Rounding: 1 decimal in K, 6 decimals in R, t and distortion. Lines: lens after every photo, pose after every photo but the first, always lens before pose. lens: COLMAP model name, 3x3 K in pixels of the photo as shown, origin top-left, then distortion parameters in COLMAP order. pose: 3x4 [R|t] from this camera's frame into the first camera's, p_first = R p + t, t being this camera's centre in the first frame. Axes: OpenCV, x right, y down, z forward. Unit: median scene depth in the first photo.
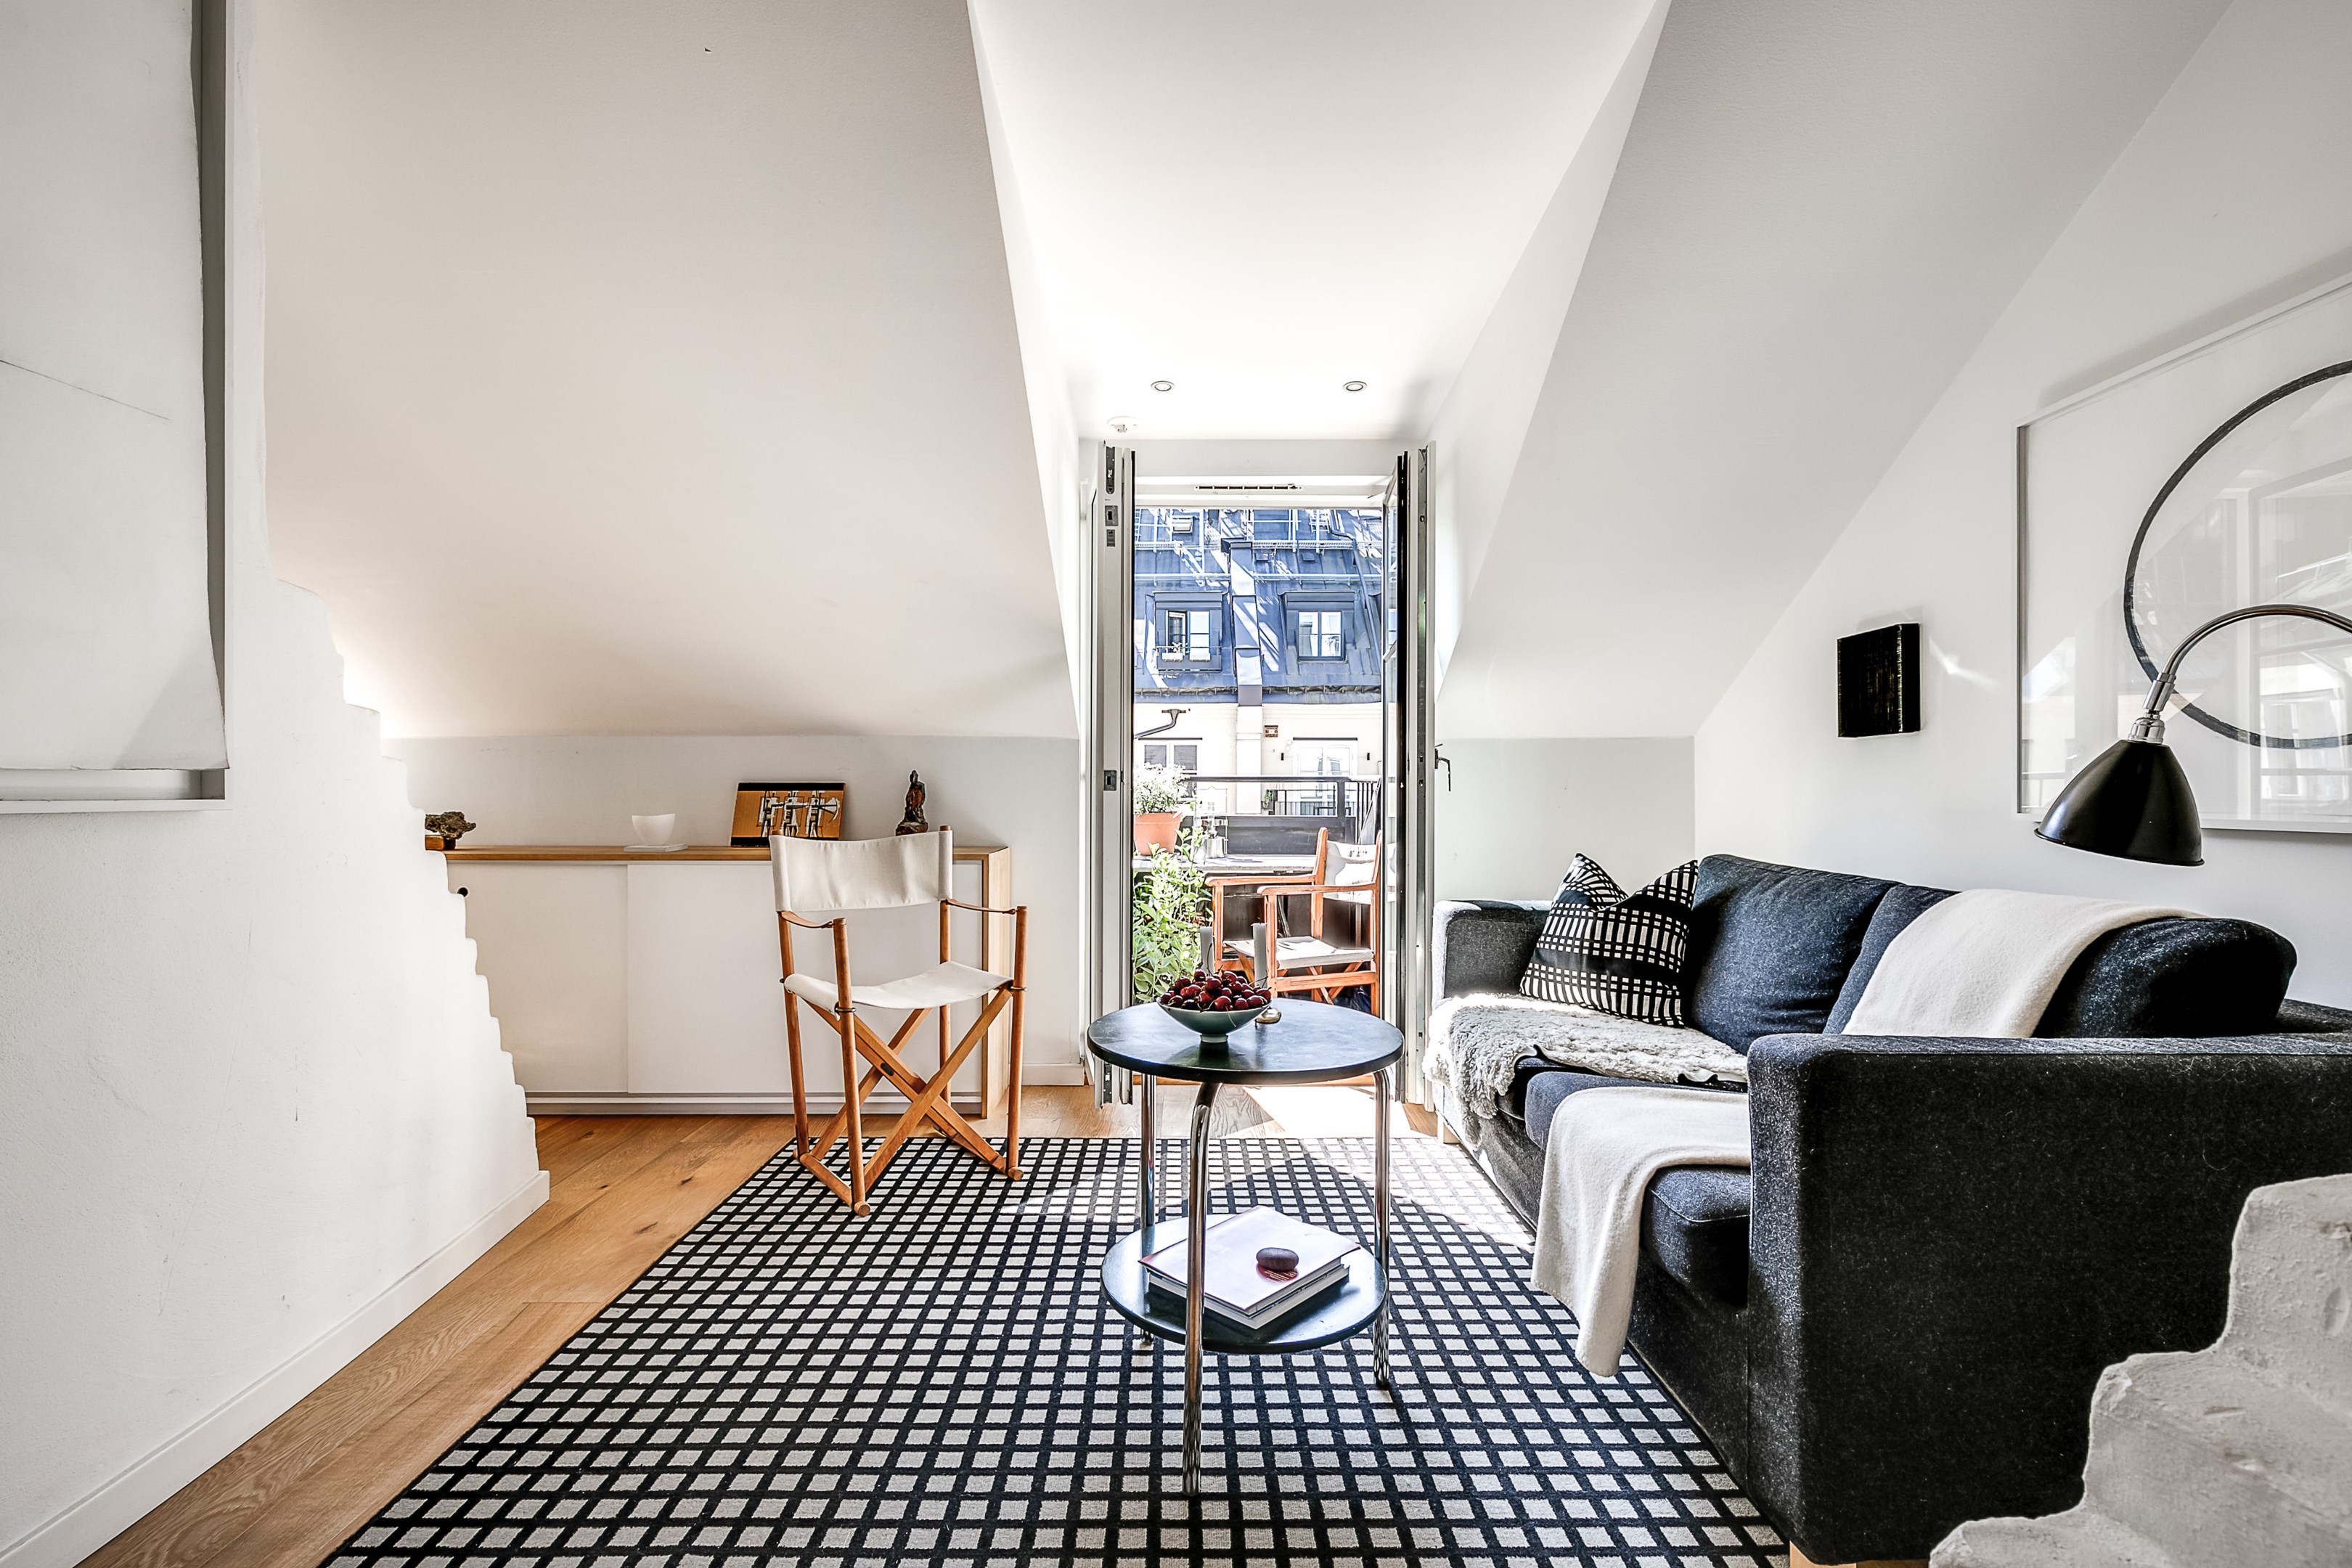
lens RADIAL K [[1090.5, 0, 1176.0], [0, 1090.5, 784.0], [0, 0, 1]] dist [0.003024, -0.000091]
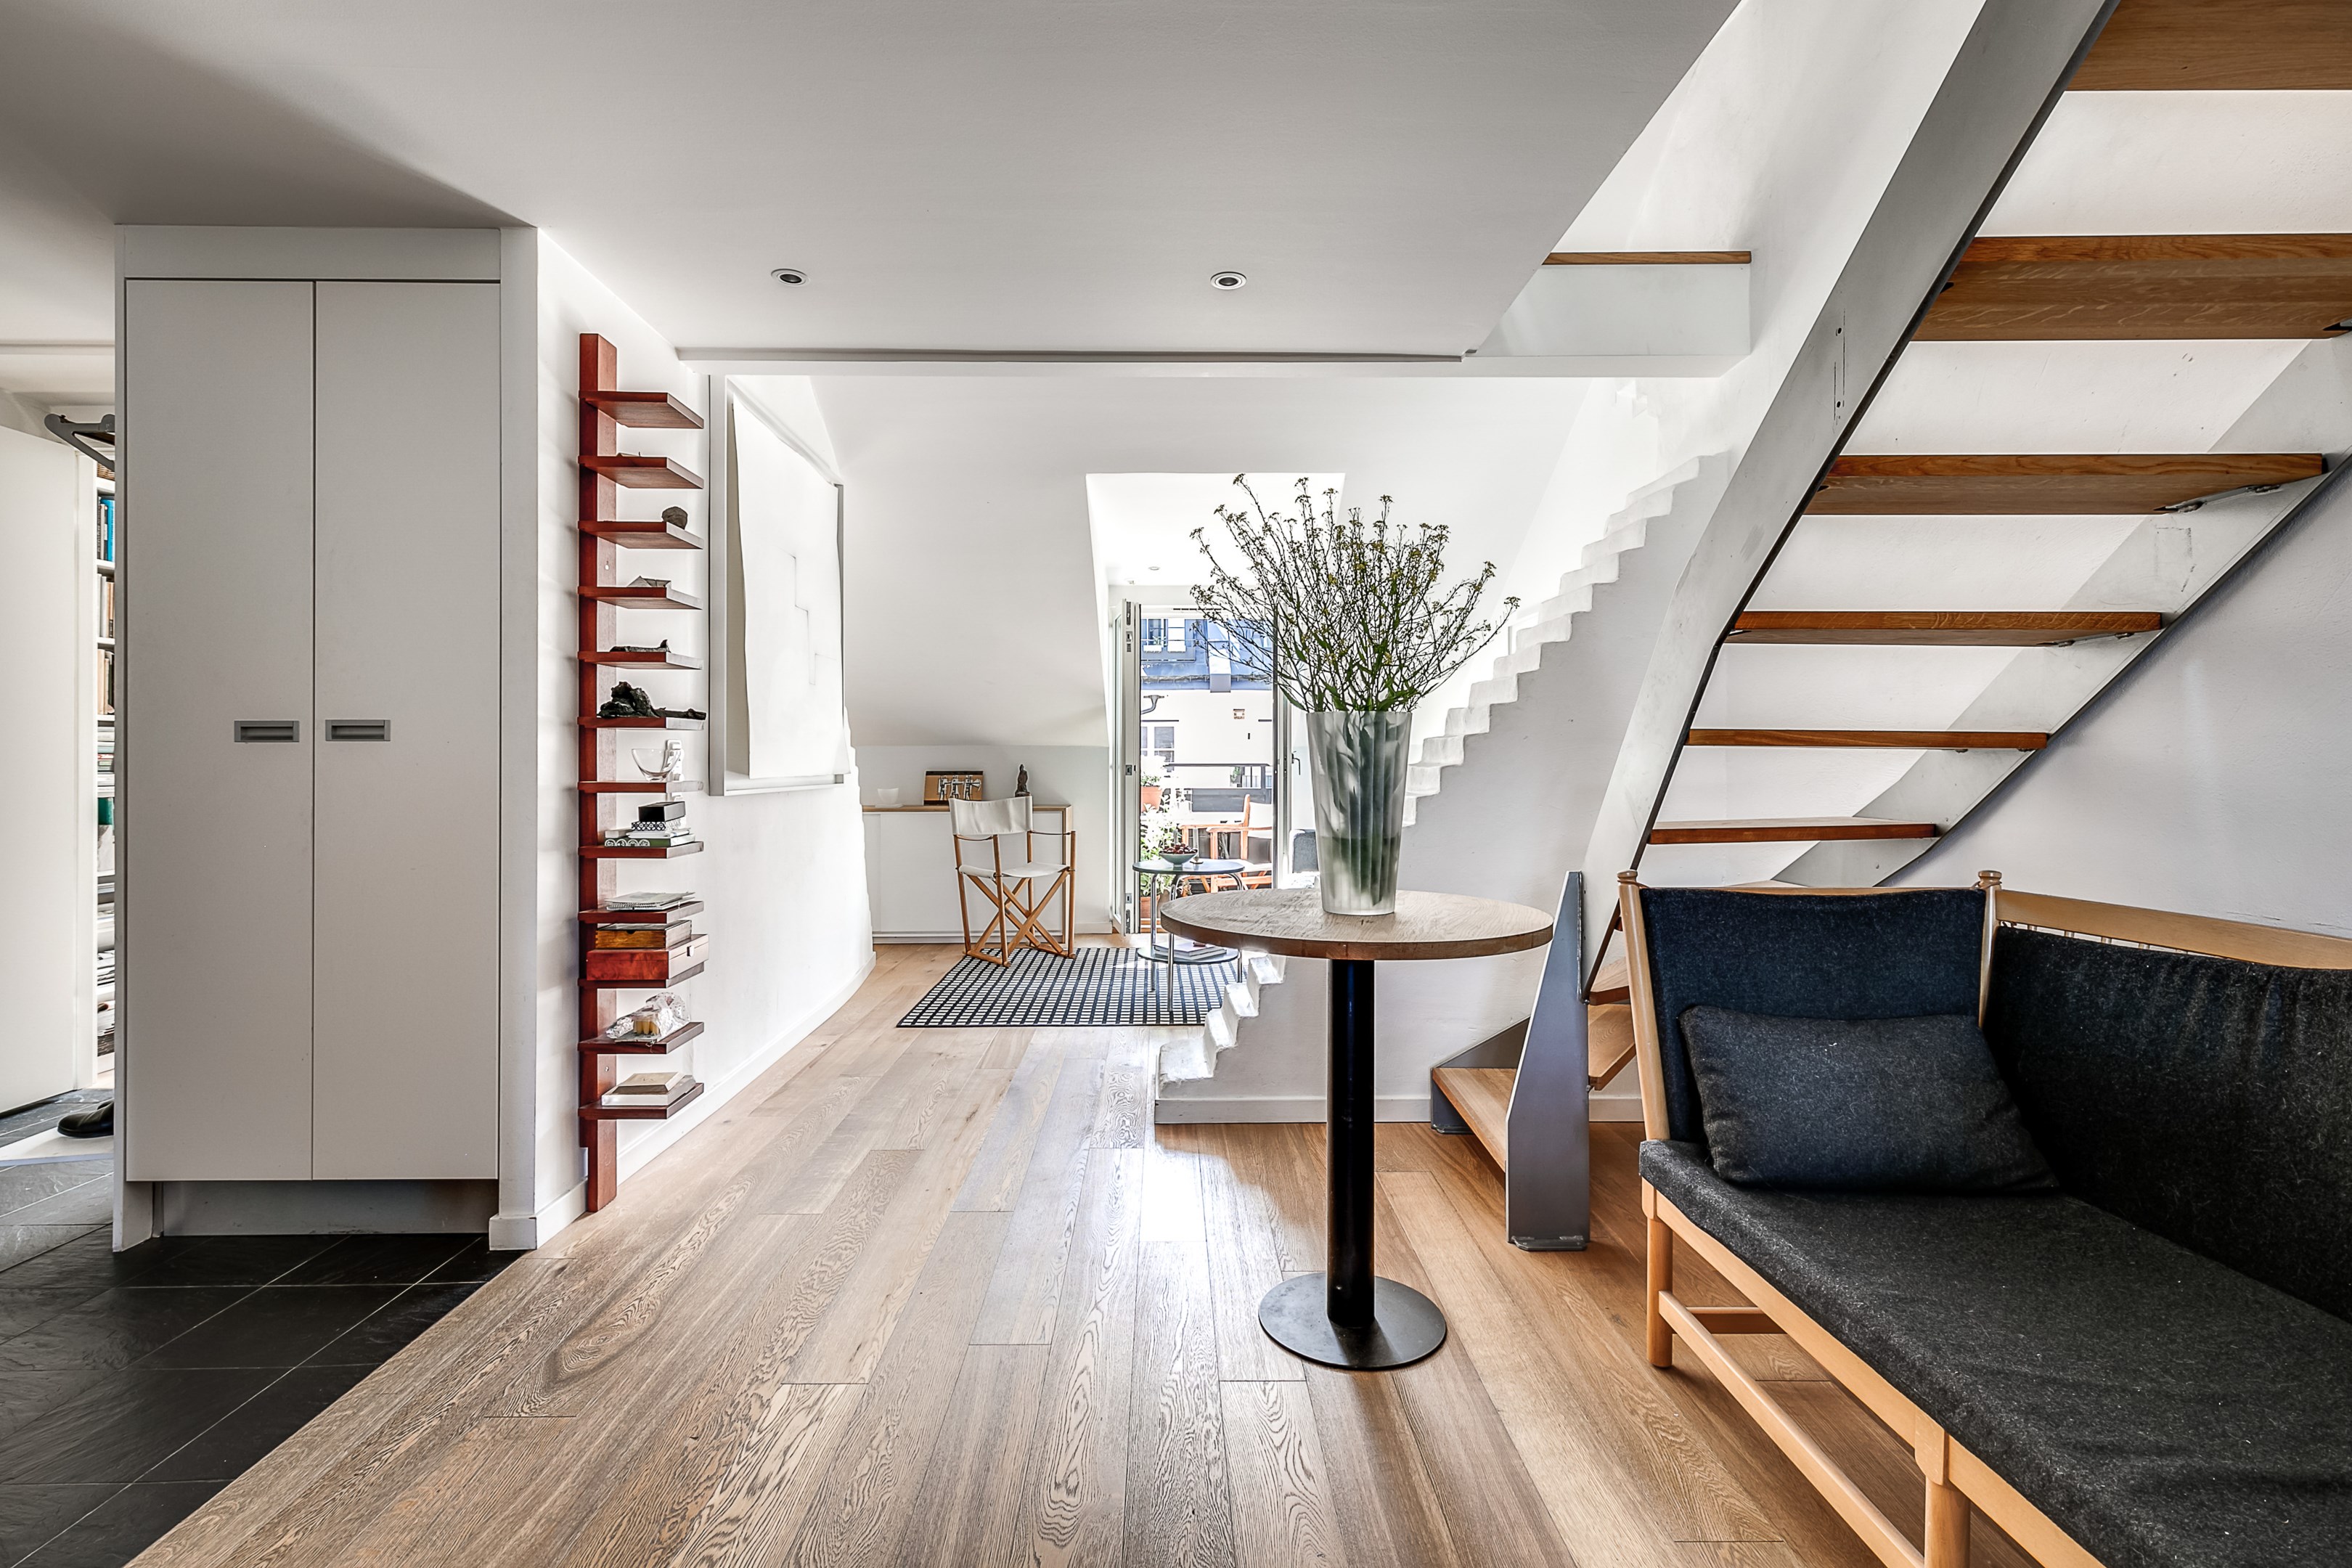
lens RADIAL K [[1078.3, 0, 1167.6], [0, 1078.3, 752.3], [0, 0, 1]] dist [0.000420, -0.000138]
pose [[0.999919, -0.003048, 0.012395, -0.015662], [0.003098, 0.999987, -0.004078, -0.029708], [-0.012383, 0.004116, 0.999915, -1.038388]]
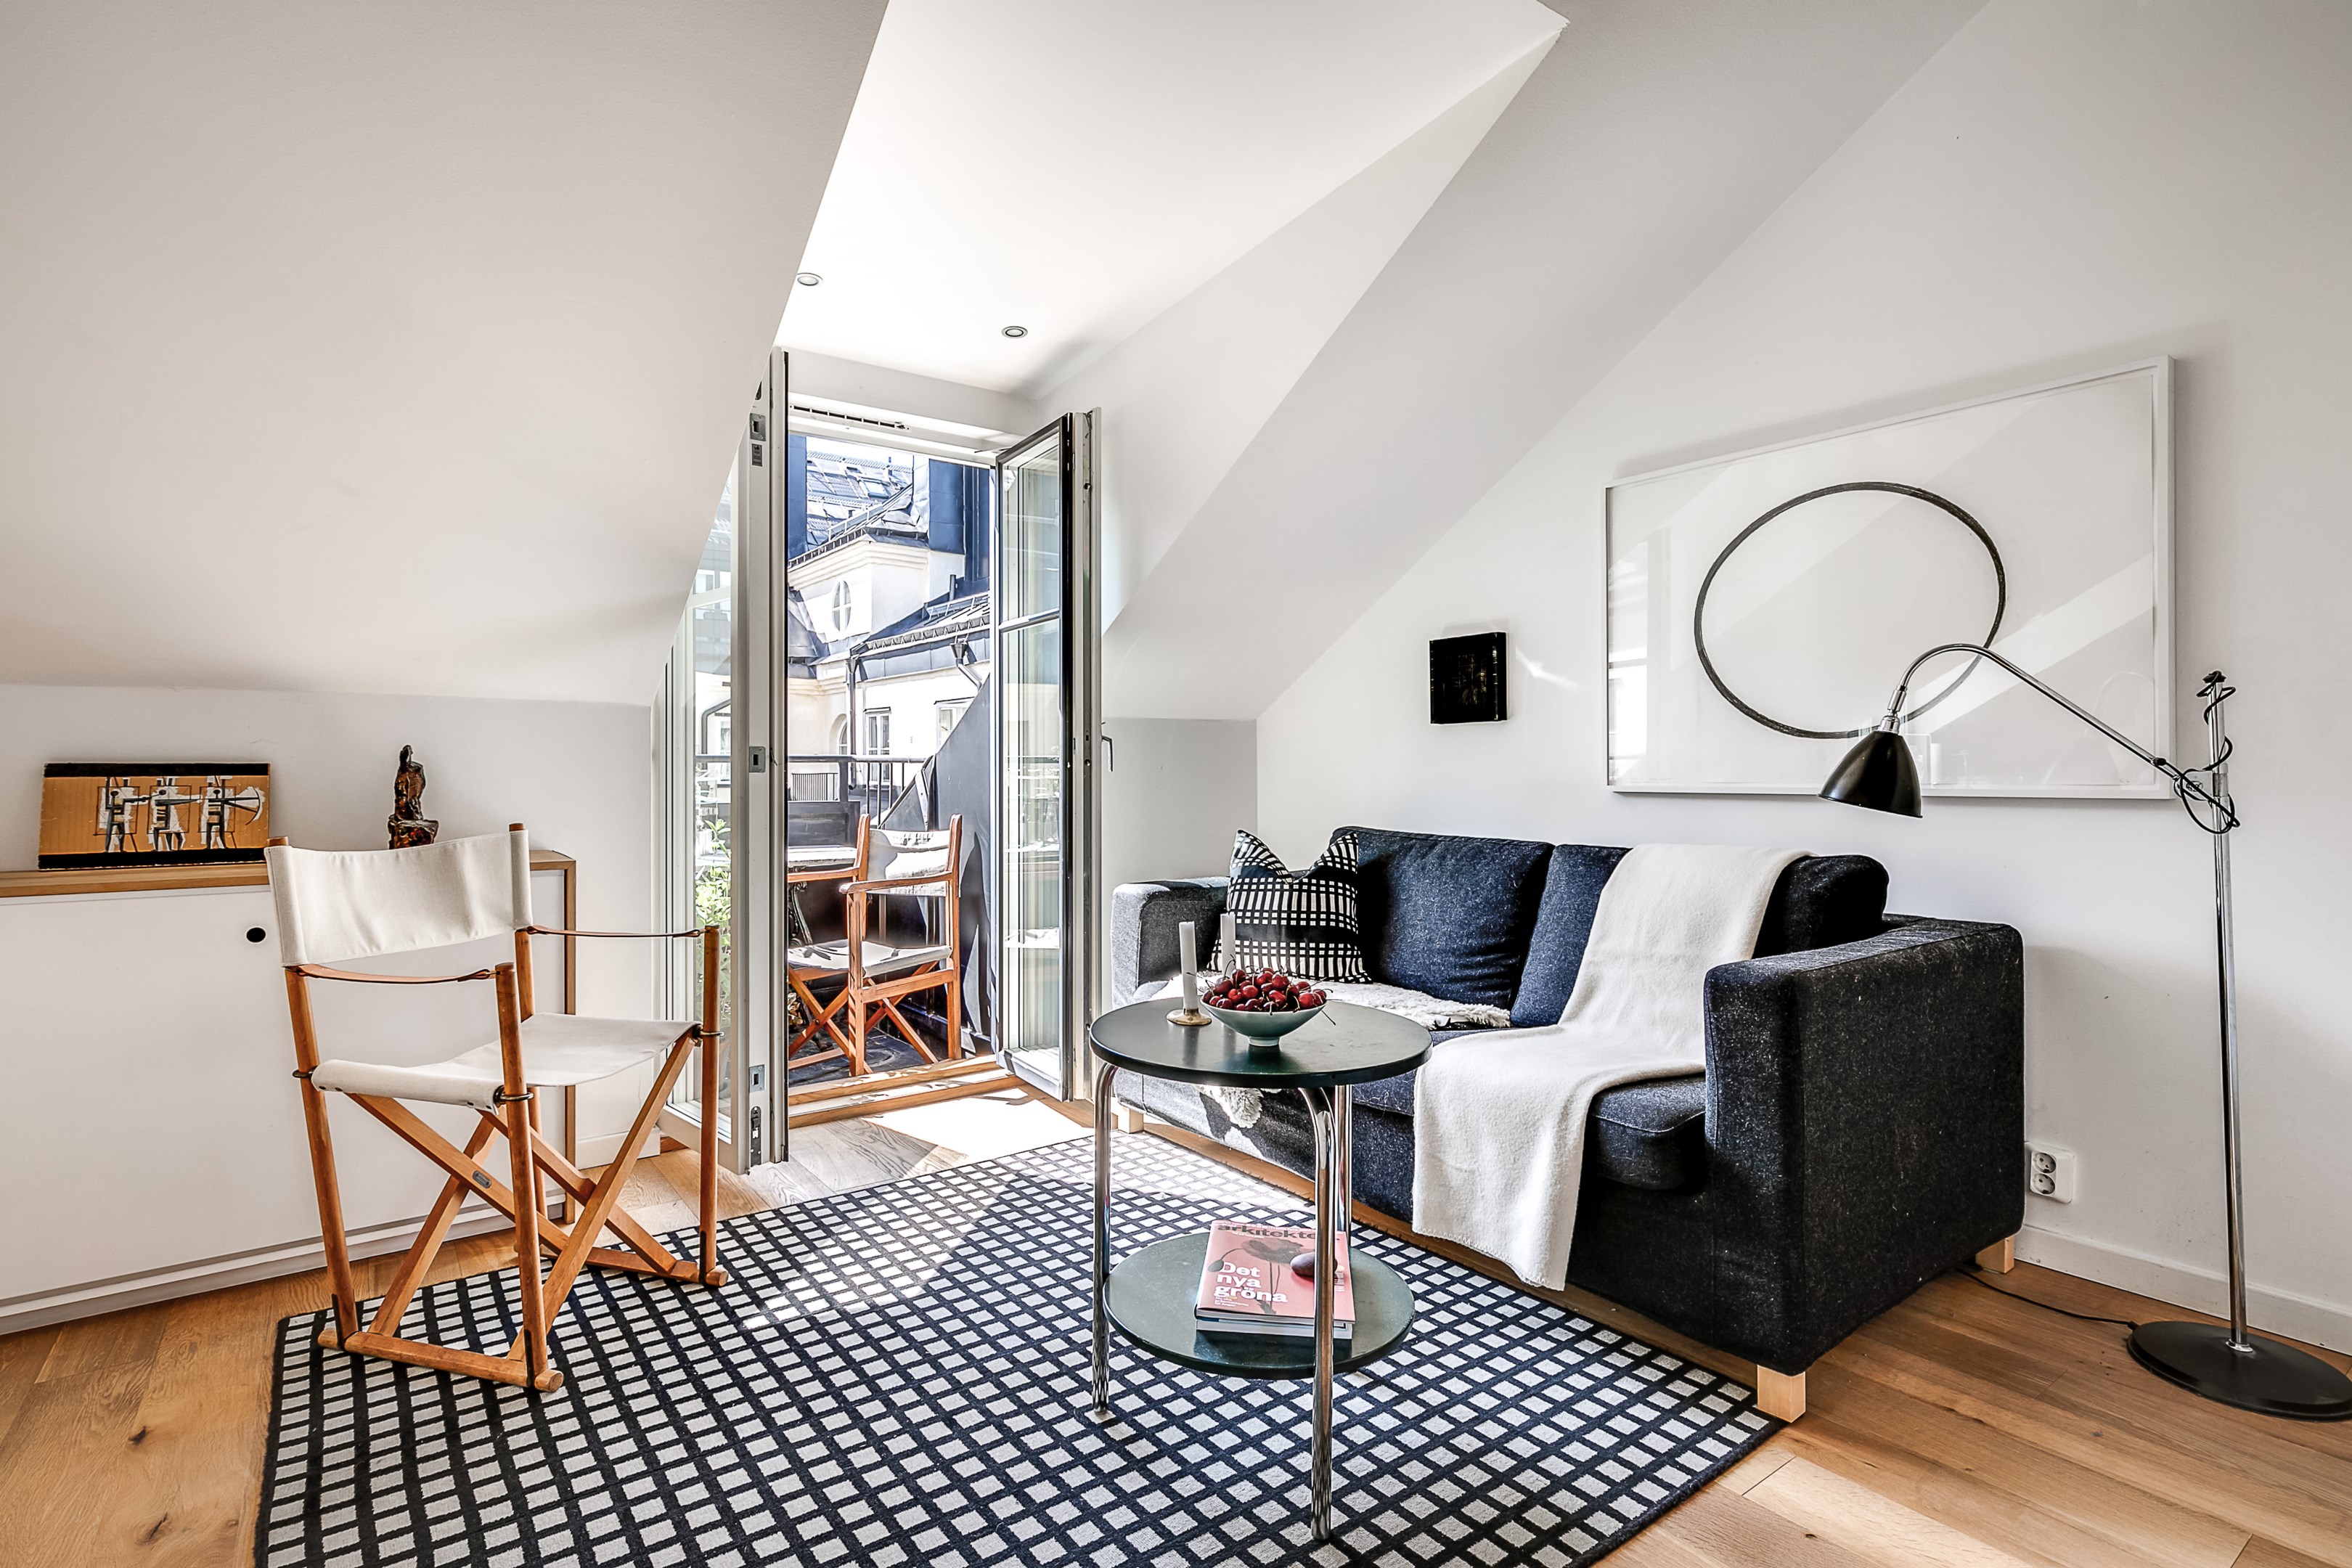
lens RADIAL K [[1161.8, 0, 1169.1], [0, 1161.8, 760.8], [0, 0, 1]] dist [-0.001197, -0.001499]
pose [[0.802712, -0.000003, 0.596367, -0.354541], [0.001593, 0.999996, -0.002140, -0.000208], [-0.596364, 0.002668, 0.802709, 0.153351]]
